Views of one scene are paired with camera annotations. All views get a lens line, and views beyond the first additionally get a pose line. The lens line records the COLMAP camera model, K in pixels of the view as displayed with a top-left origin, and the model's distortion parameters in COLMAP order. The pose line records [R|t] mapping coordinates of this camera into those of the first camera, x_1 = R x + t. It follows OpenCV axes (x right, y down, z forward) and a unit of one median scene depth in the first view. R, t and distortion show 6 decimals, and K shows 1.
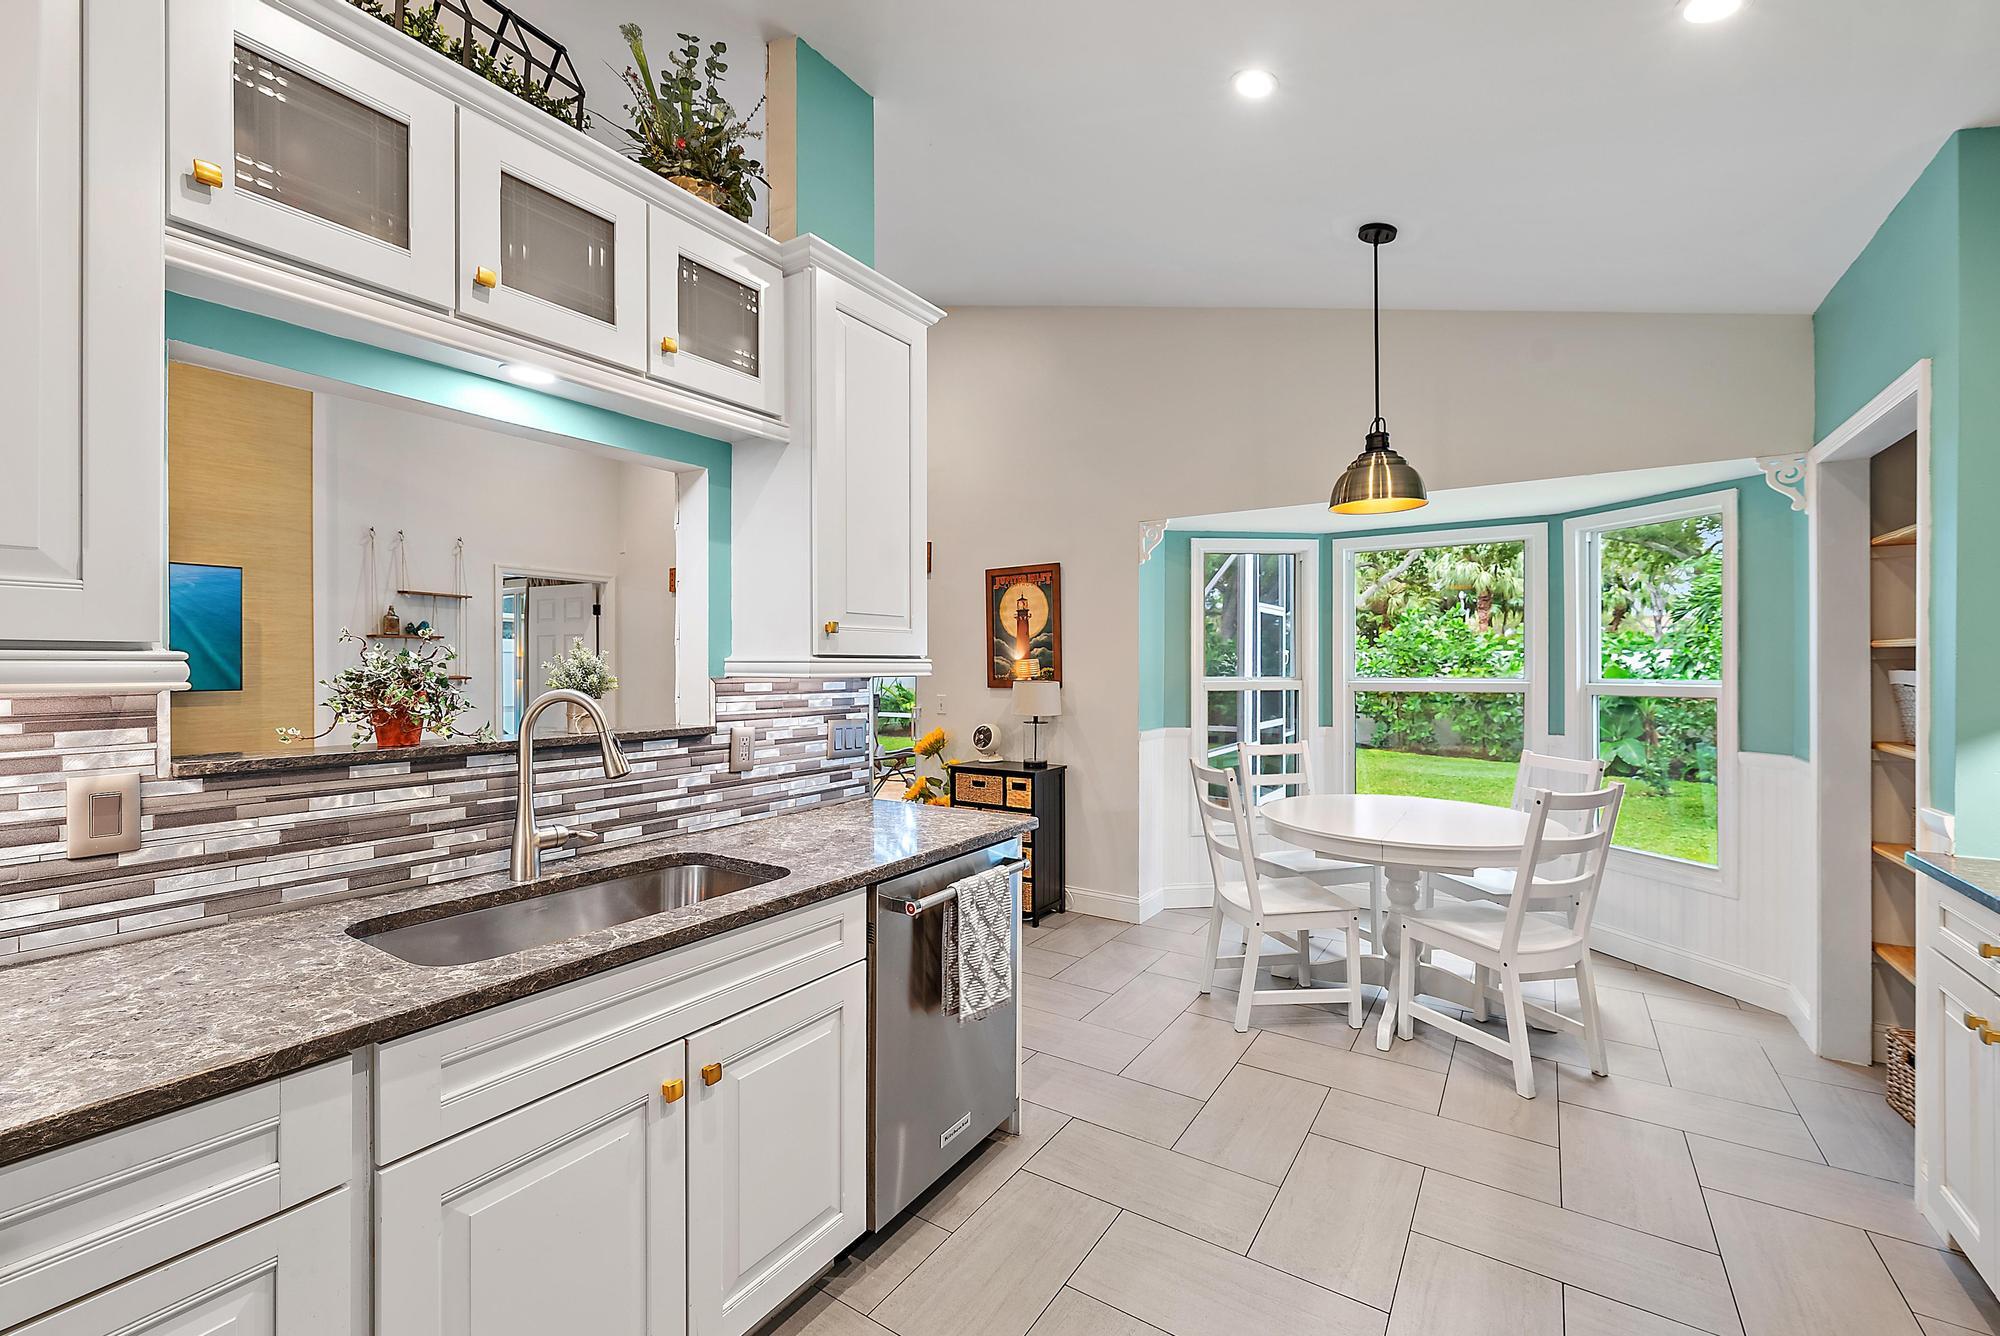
lens RADIAL K [[813.1, 0, 1000.0], [0, 813.1, 668.0], [0, 0, 1]] dist [-0.000314, -0.000162]
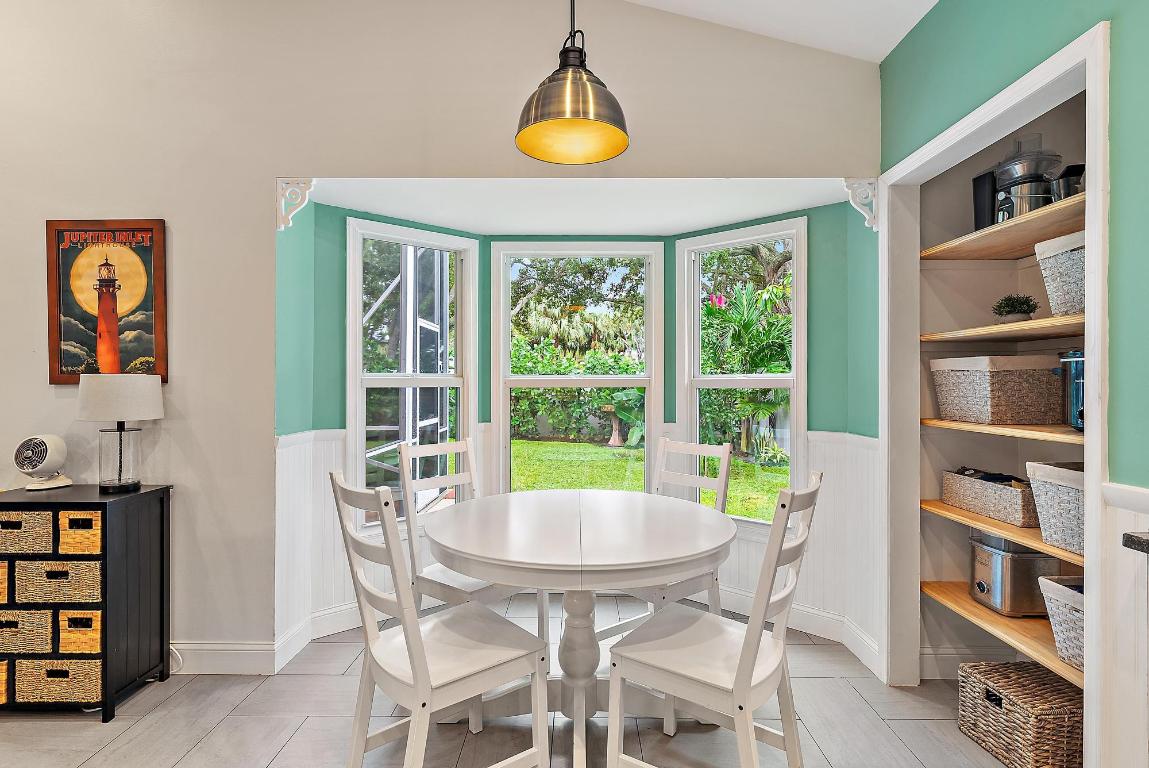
lens RADIAL K [[570.2, 0, 574.5], [0, 570.2, 384.0], [0, 0, 1]] dist [-0.004115, 0.000439]
pose [[0.836709, 0.002736, 0.547641, 0.103879], [-0.002127, 0.999996, -0.001746, 0.025084], [-0.547644, 0.000296, 0.836711, 0.342178]]
